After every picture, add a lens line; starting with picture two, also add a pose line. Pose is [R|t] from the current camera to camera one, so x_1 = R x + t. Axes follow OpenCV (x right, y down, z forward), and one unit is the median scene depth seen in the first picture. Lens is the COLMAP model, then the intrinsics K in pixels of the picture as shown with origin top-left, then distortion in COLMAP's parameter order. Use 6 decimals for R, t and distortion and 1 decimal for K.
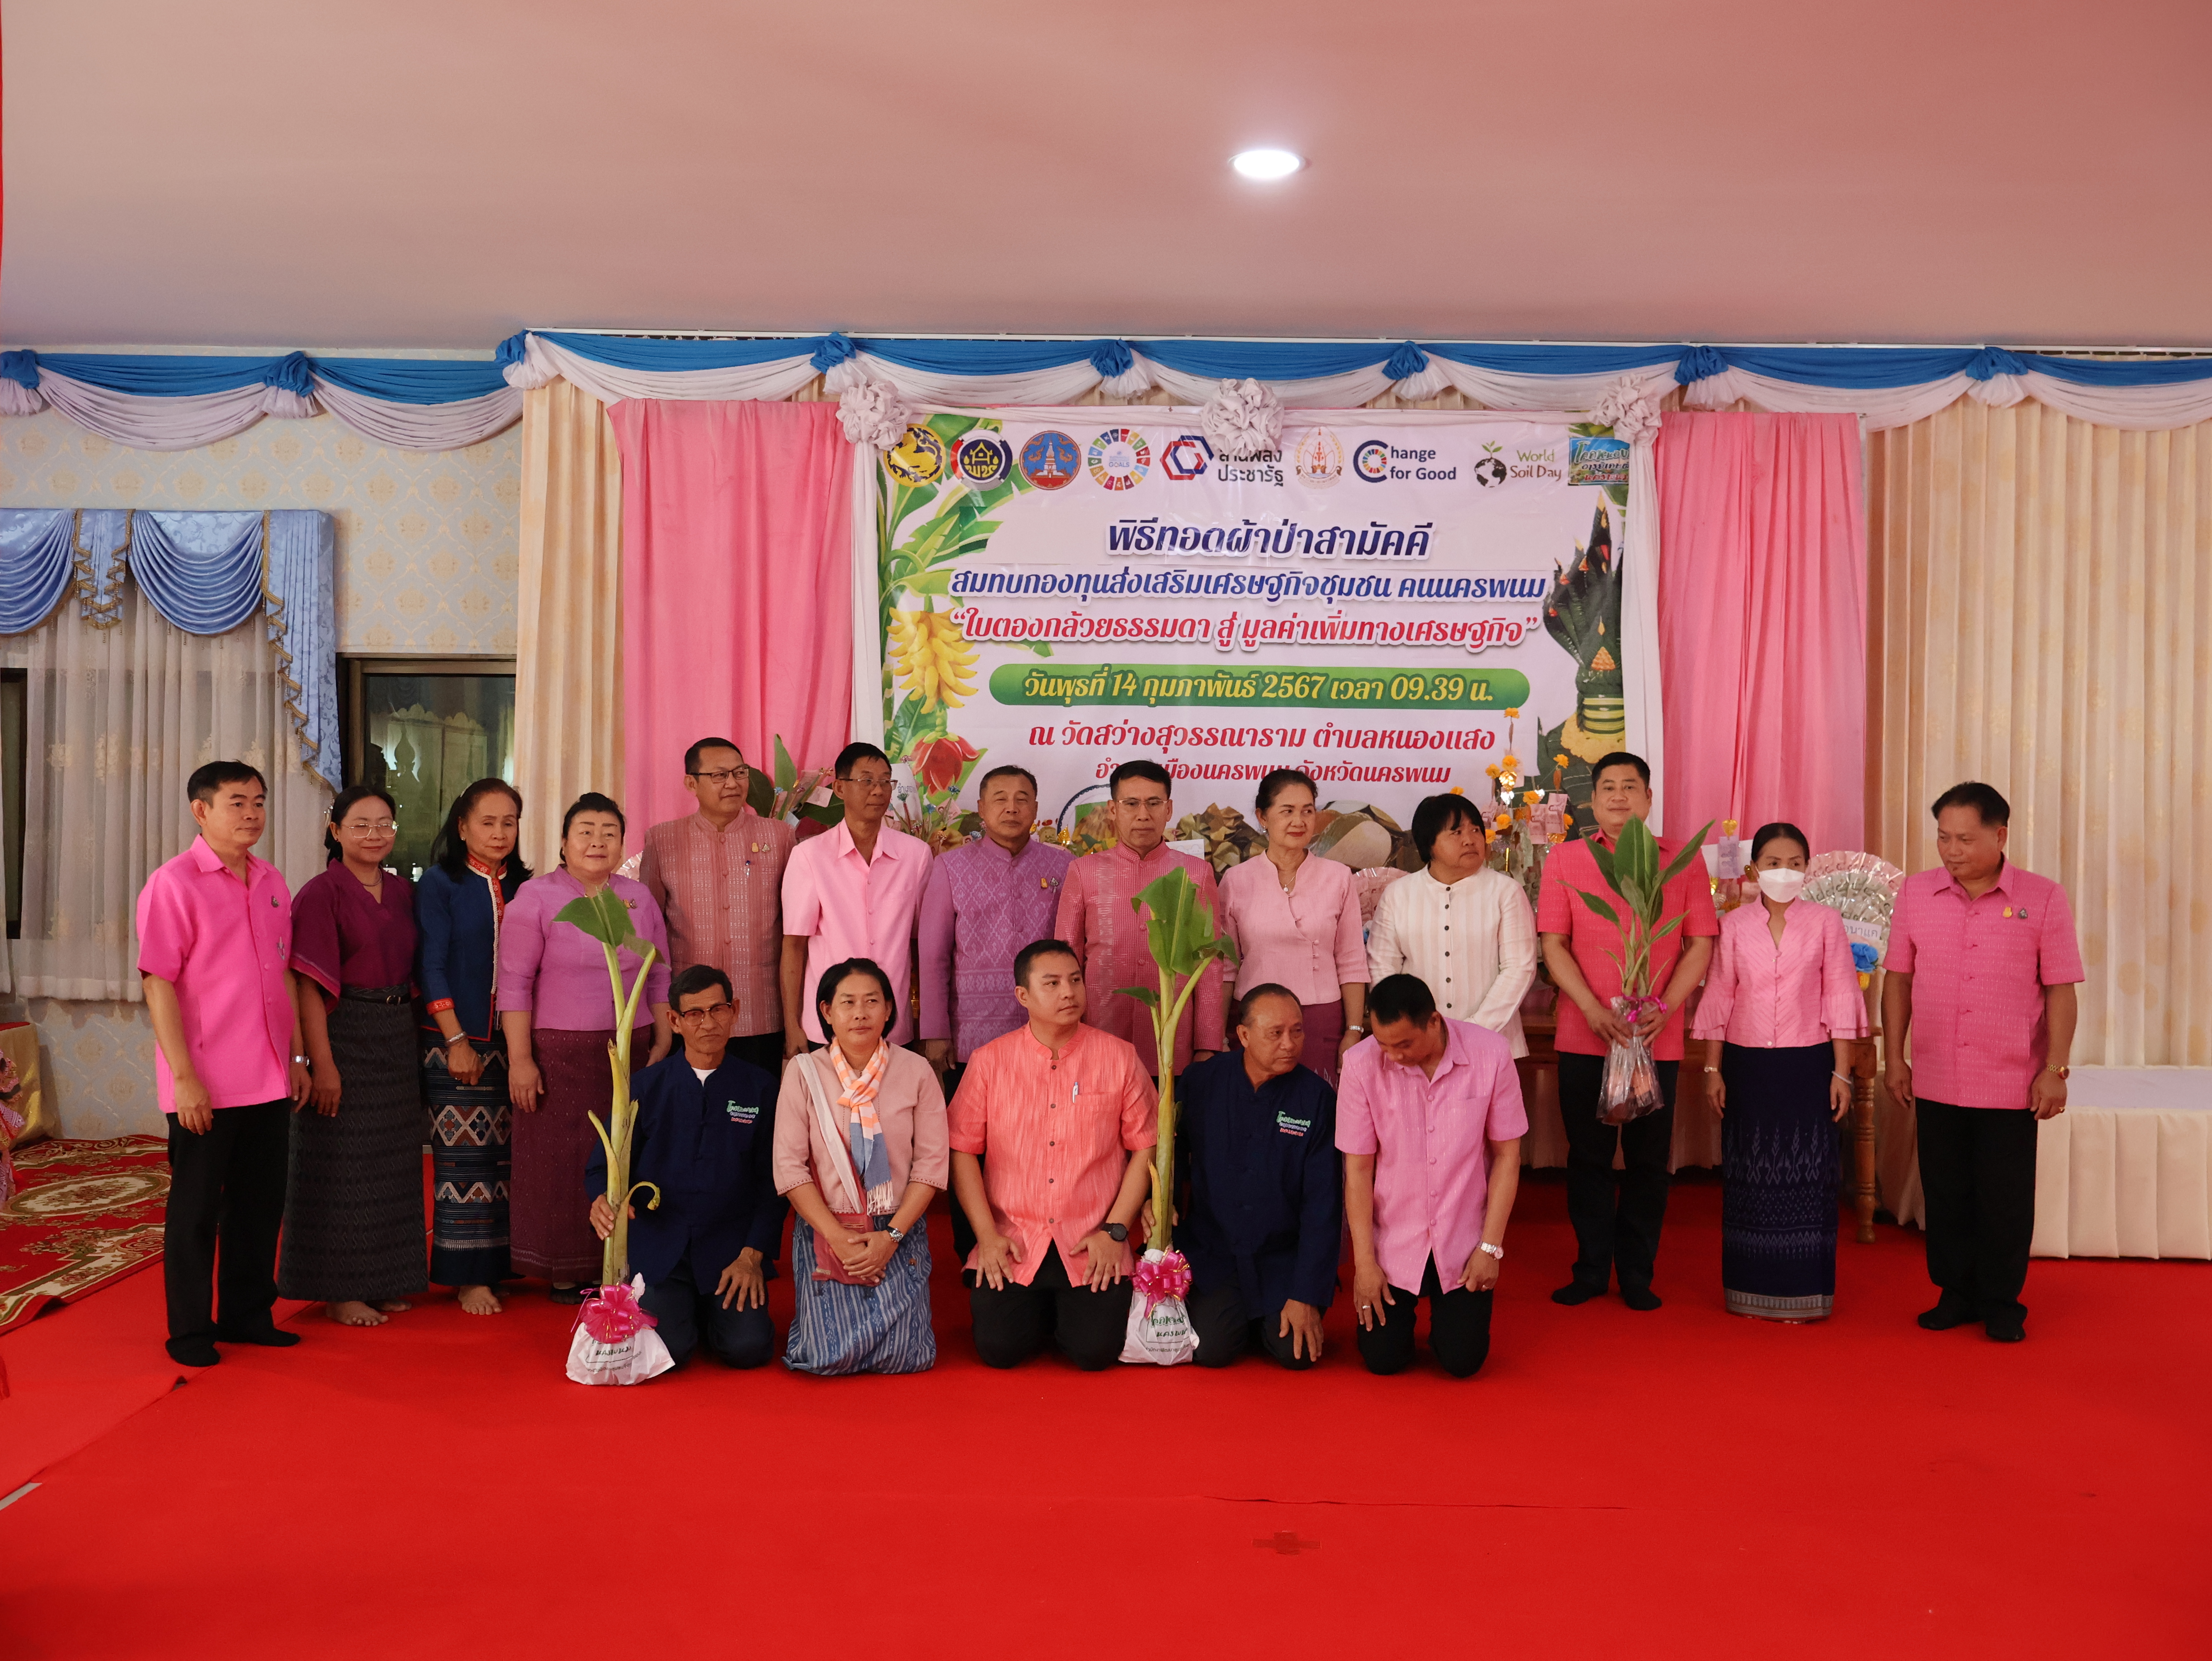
lens RADIAL K [[2119.4, 0, 1100.7], [0, 2119.4, 824.3], [0, 0, 1]] dist [-0.002688, 0.007283]
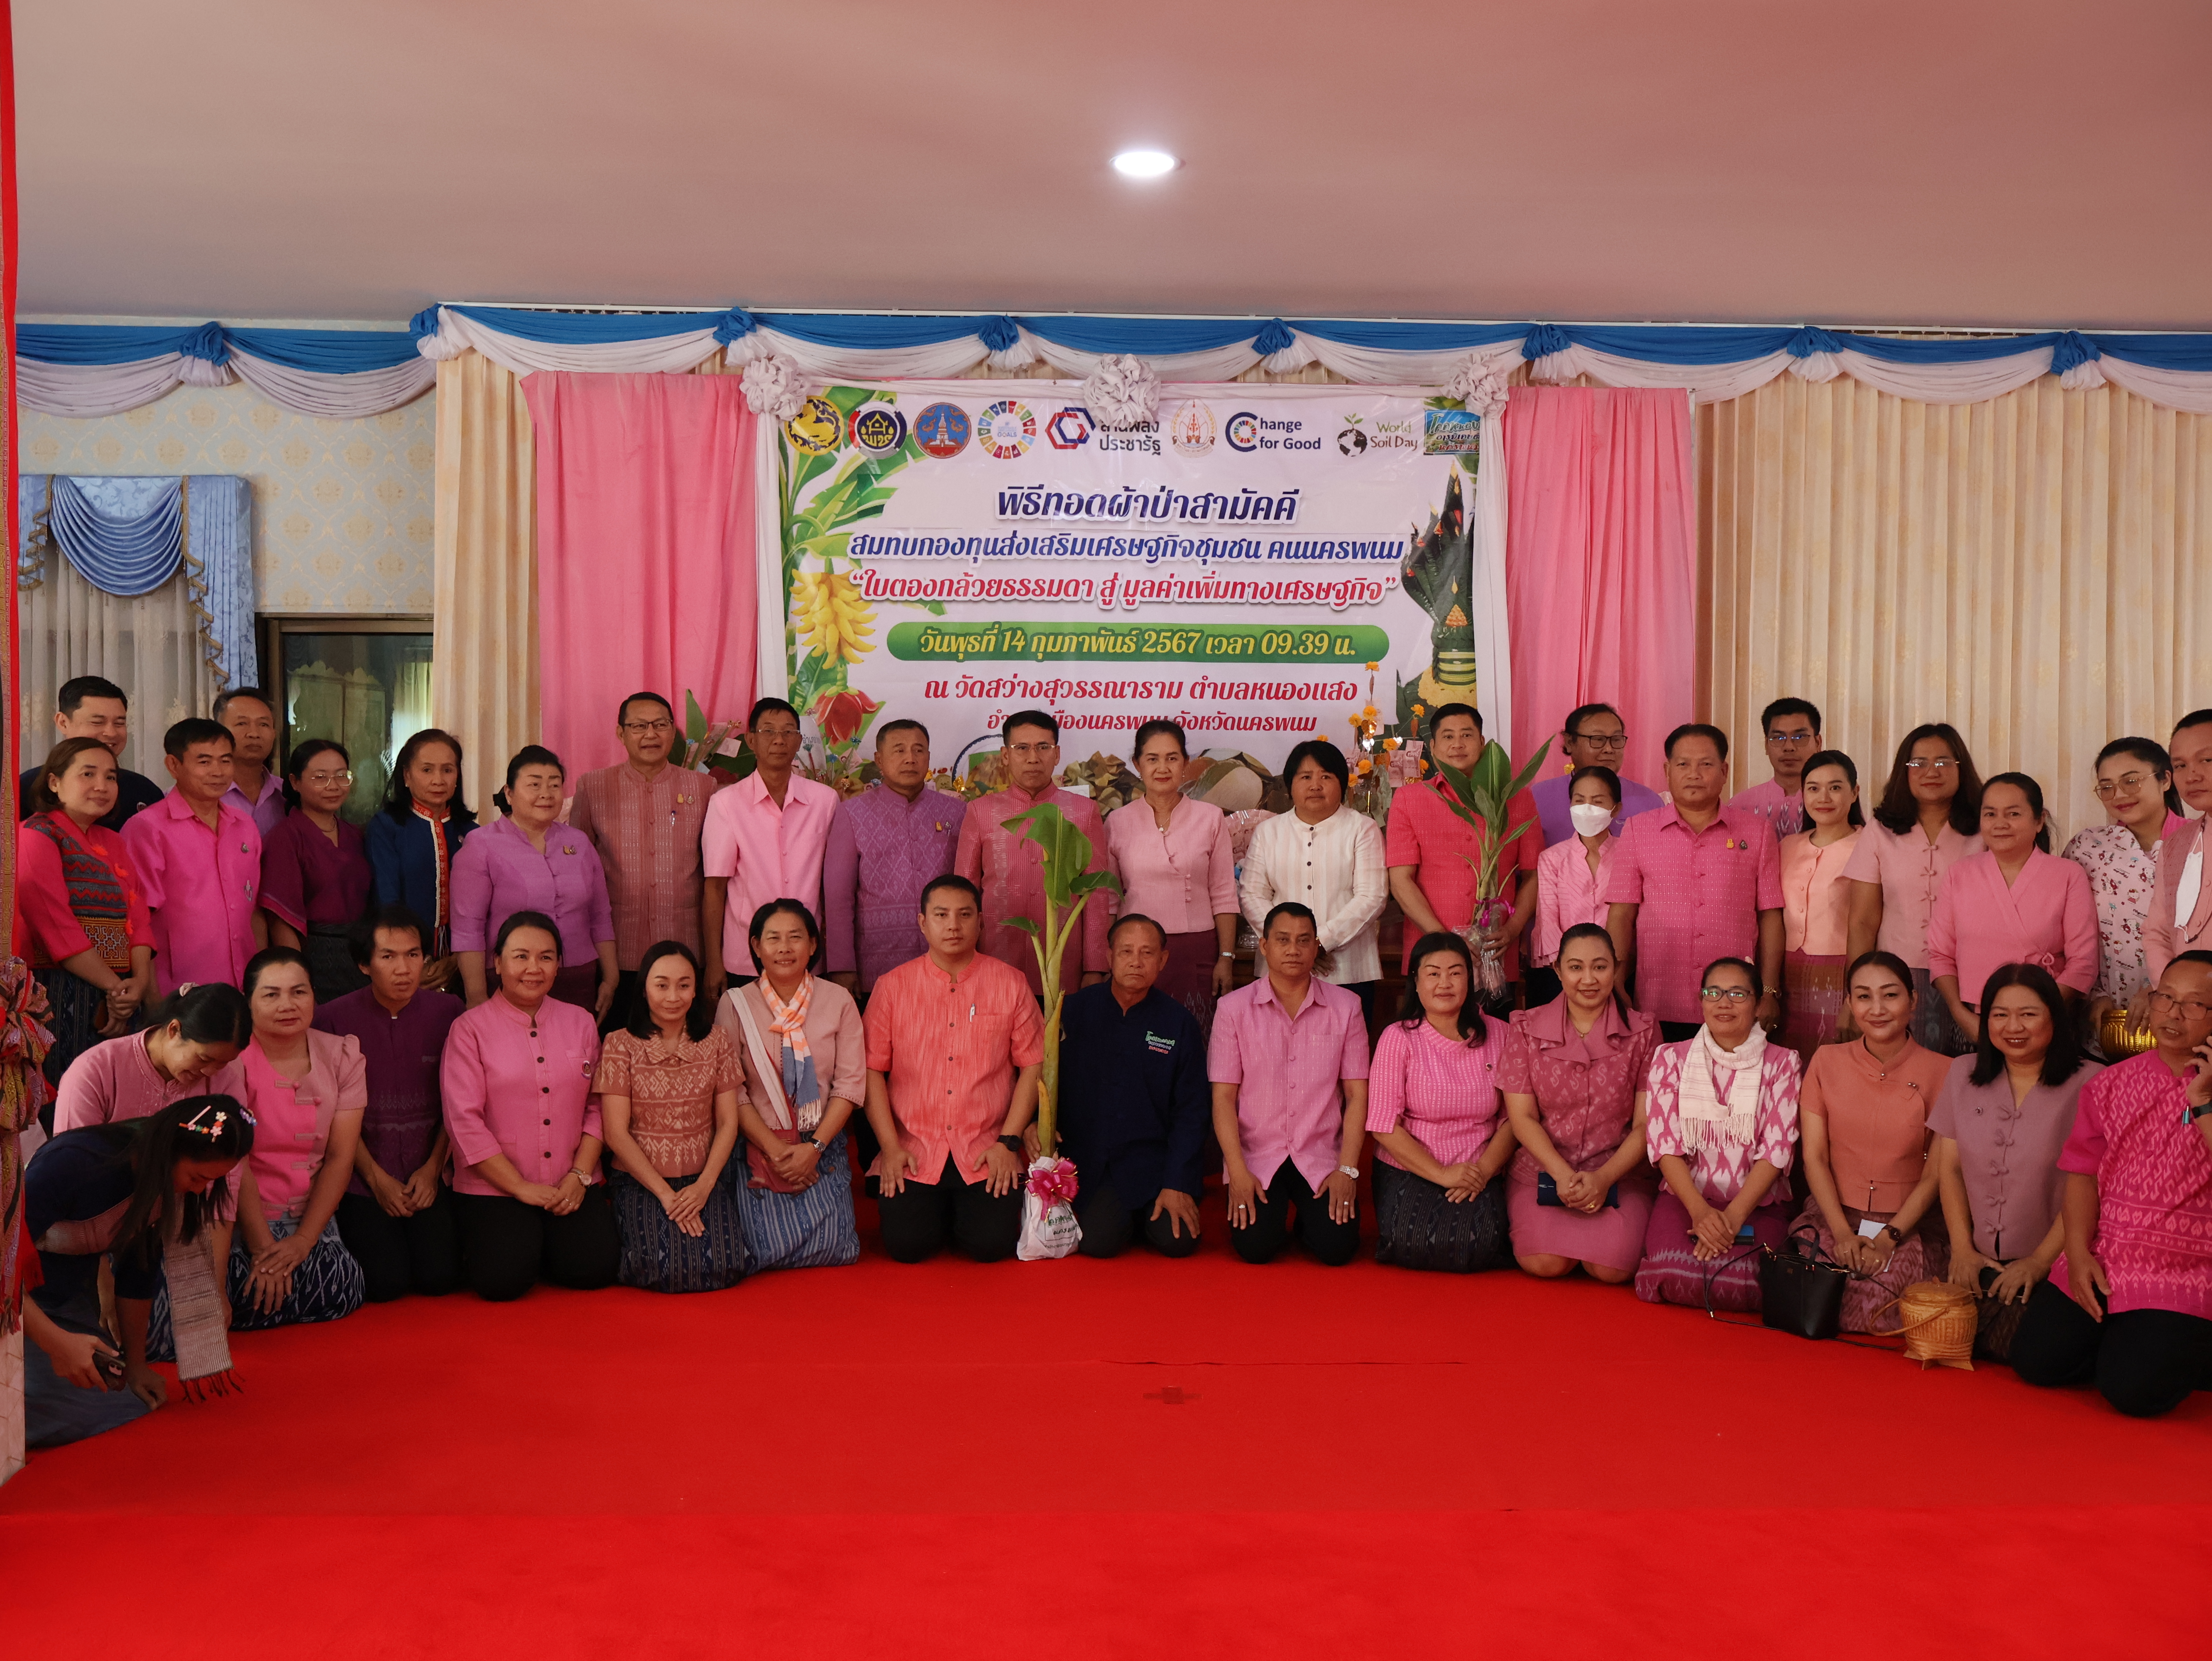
lens RADIAL K [[2140.1, 0, 1099.1], [0, 2140.1, 827.3], [0, 0, 1]] dist [-0.008663, 0.022141]
pose [[0.998425, -0.008564, 0.055440, -0.006448], [0.007188, 0.999662, 0.024978, 0.001305], [-0.055635, -0.024541, 0.998150, -0.082489]]
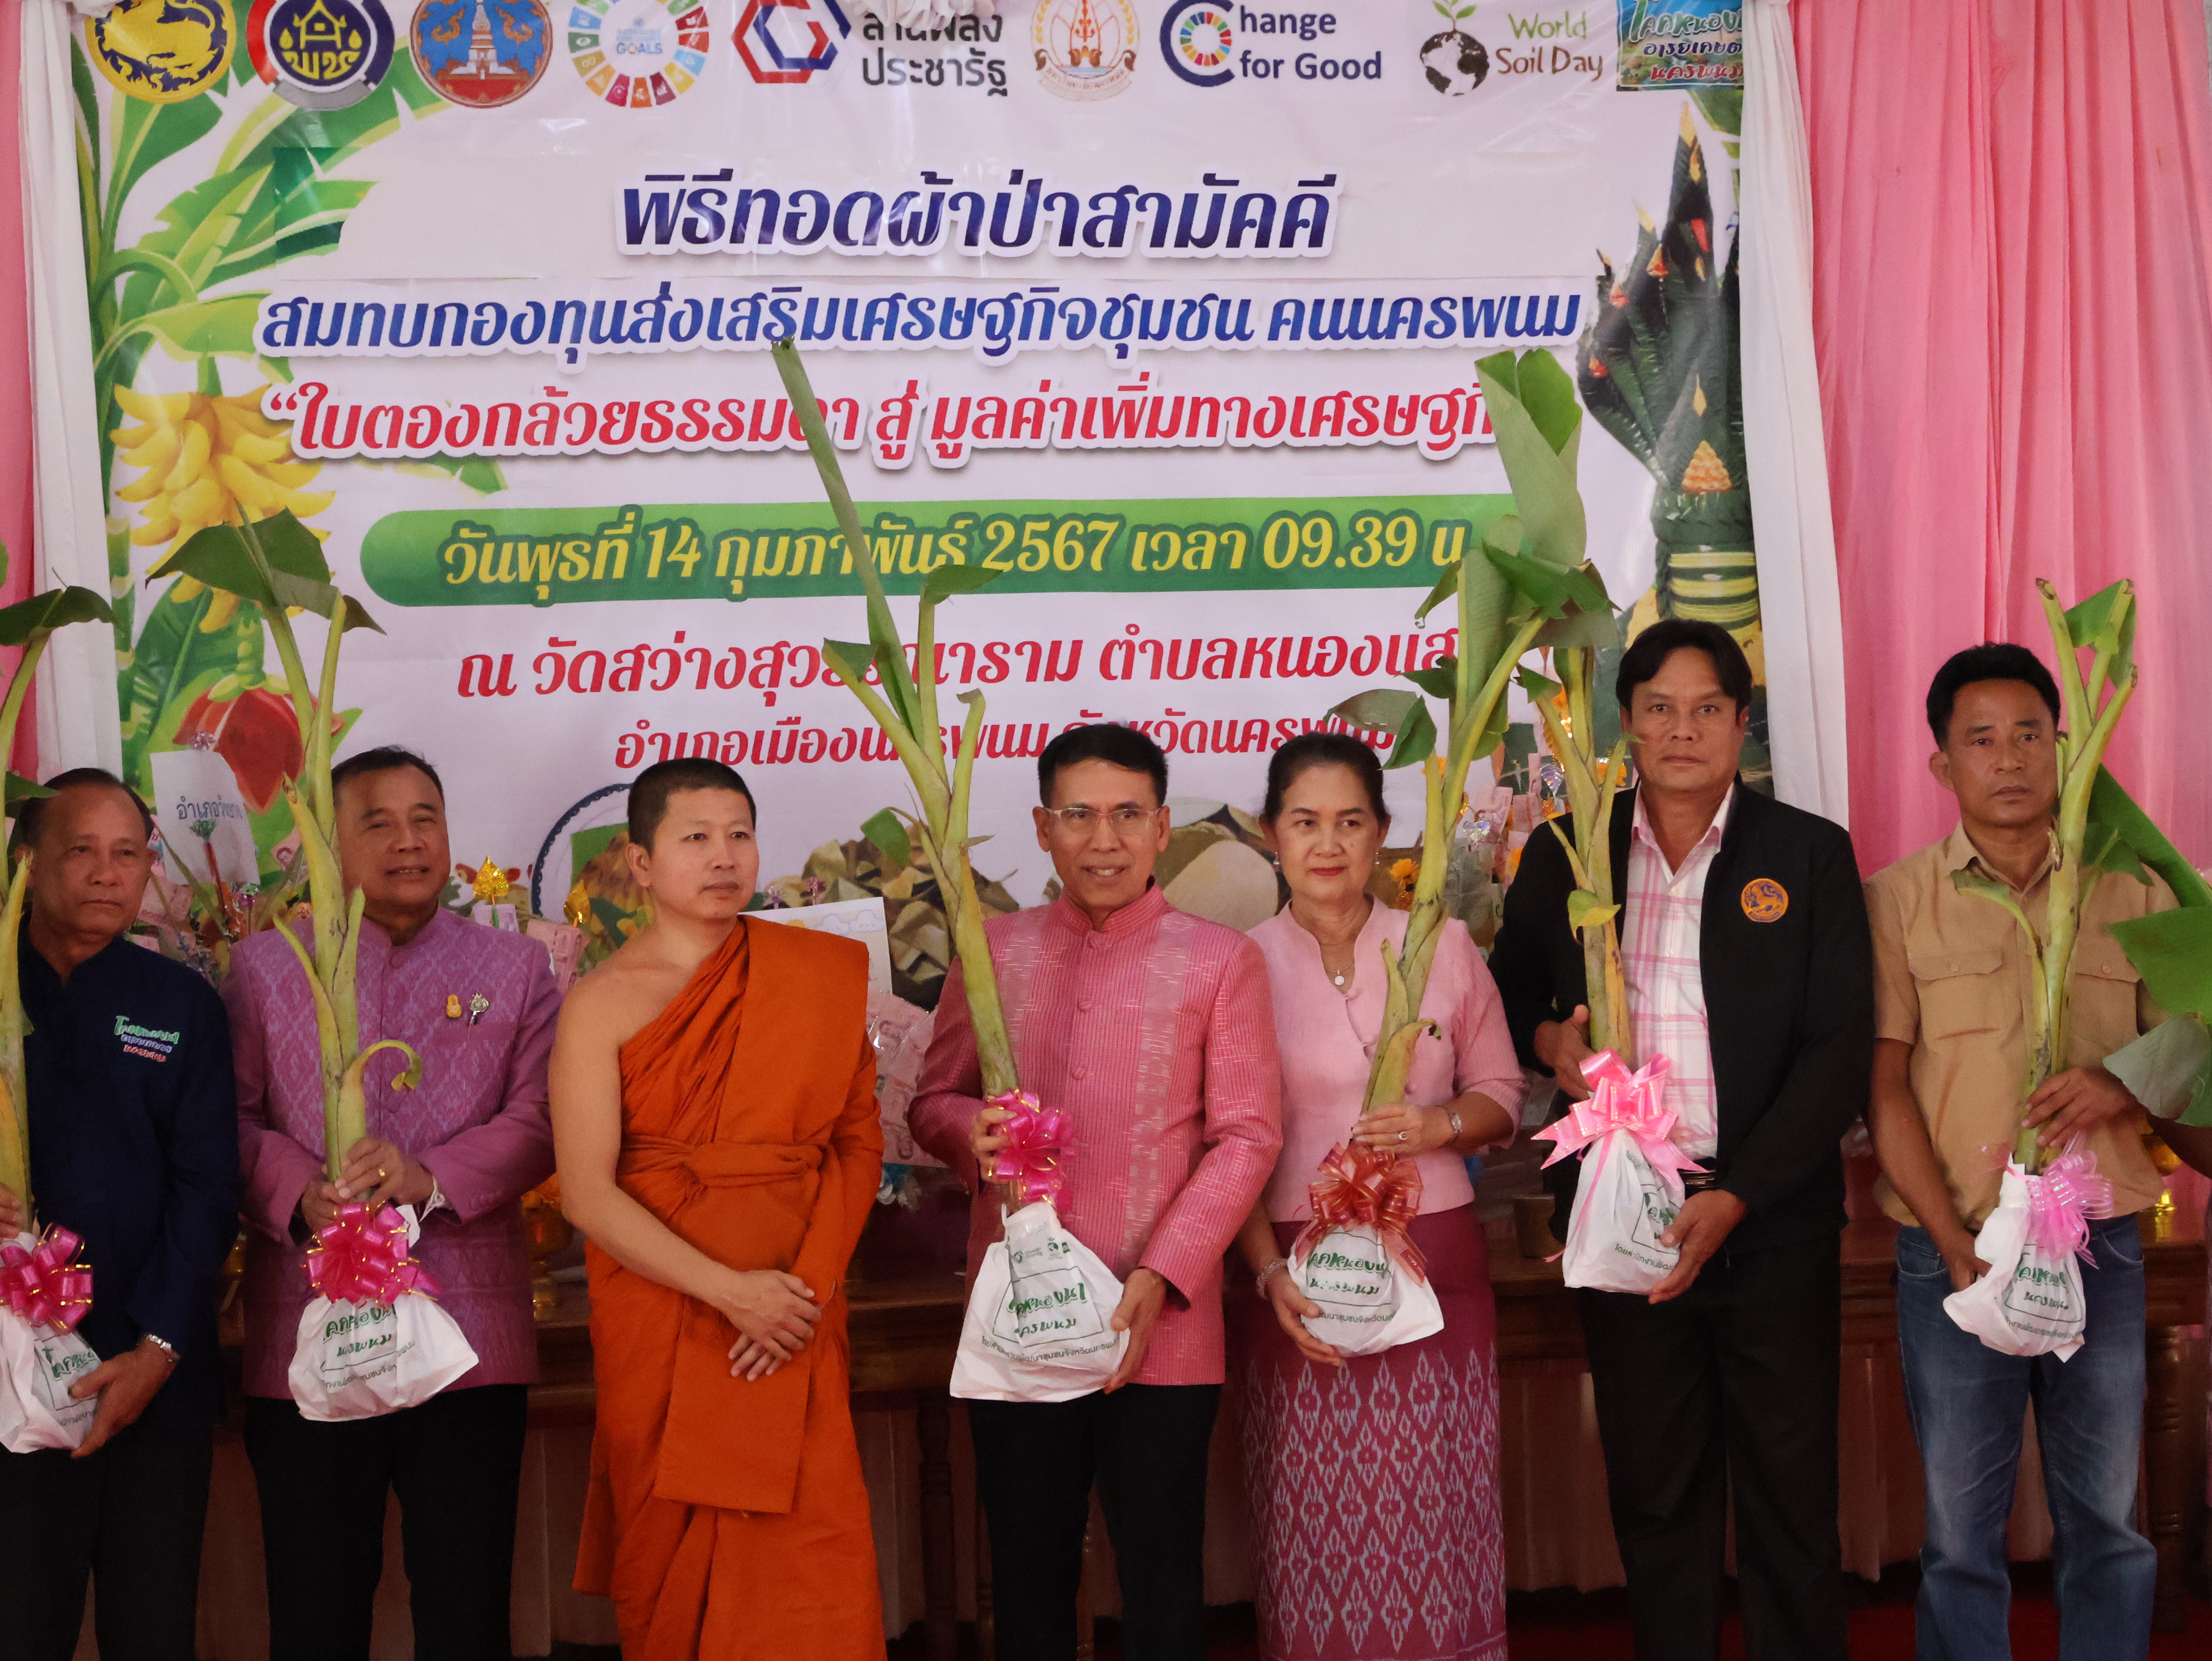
lens RADIAL K [[4761.8, 0, 1051.7], [0, 4761.8, 825.4], [0, 0, 1]] dist [0.029991, -0.280607]
pose [[0.973638, -0.040270, 0.224516, -0.135231], [0.042673, 0.999072, -0.005858, -0.000592], [-0.224072, 0.015284, 0.974453, 0.027334]]
